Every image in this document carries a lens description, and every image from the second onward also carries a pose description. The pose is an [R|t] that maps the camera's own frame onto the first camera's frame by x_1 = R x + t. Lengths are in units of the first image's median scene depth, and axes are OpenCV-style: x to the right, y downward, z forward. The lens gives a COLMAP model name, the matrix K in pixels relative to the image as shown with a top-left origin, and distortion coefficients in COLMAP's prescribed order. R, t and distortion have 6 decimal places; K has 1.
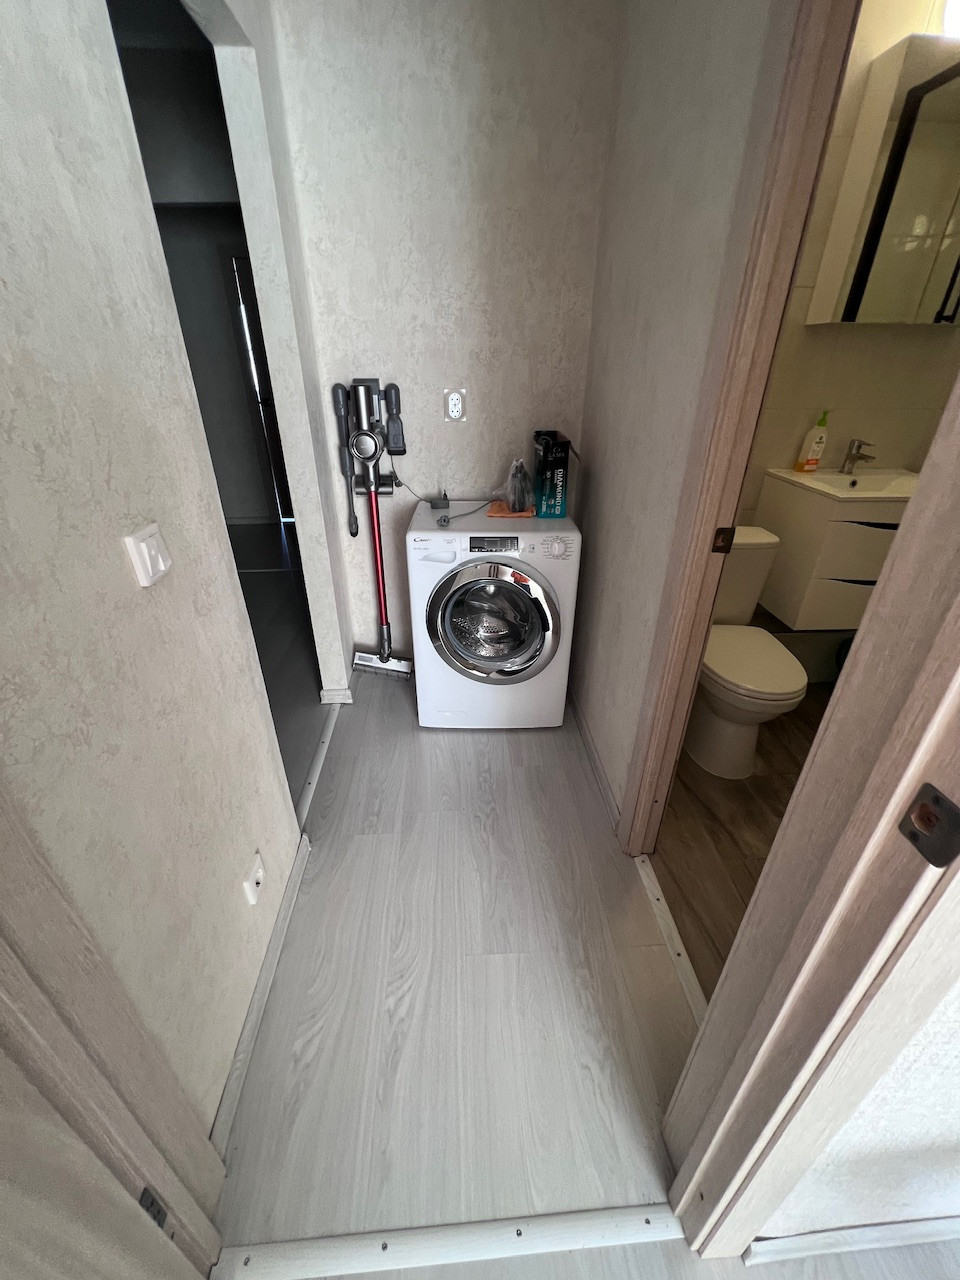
lens RADIAL K [[514.8, 0, 481.4], [0, 514.8, 638.9], [0, 0, 1]] dist [-0.000998, 0.000064]
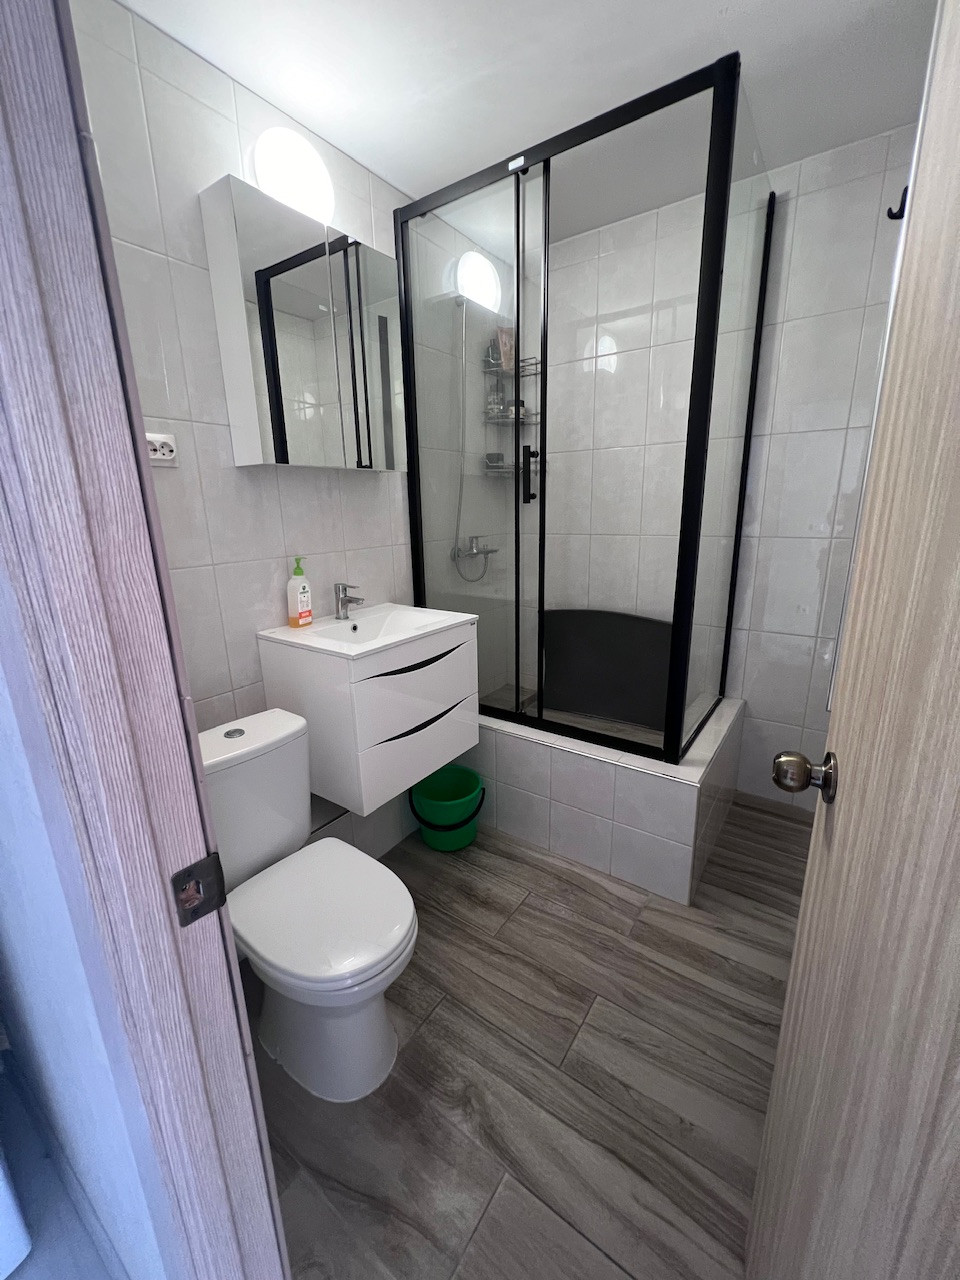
lens RADIAL K [[515.9, 0, 481.0], [0, 515.9, 637.1], [0, 0, 1]] dist [-0.000390, -0.000431]
pose [[0.625088, -0.214782, 0.750423, 0.276315], [0.393101, 0.917200, -0.064929, -0.215001], [-0.674342, 0.335578, 0.657762, 0.400331]]
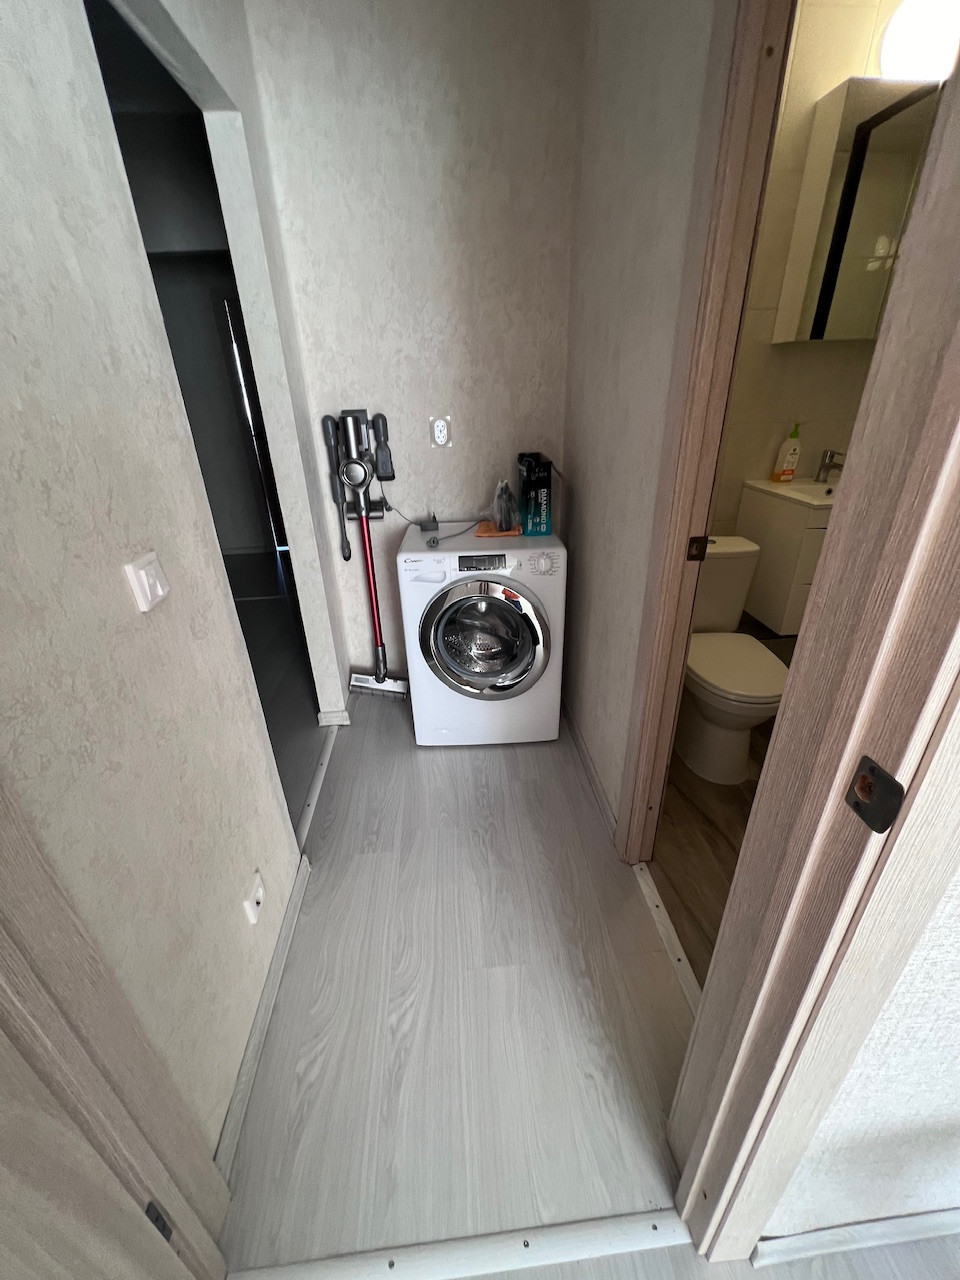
lens RADIAL K [[515.9, 0, 481.0], [0, 515.9, 637.1], [0, 0, 1]] dist [-0.000390, -0.000431]
pose [[0.999274, -0.038031, 0.002292, 0.017766], [0.038096, 0.998270, -0.044789, 0.013996], [-0.000584, 0.044844, 0.998994, -0.030547]]
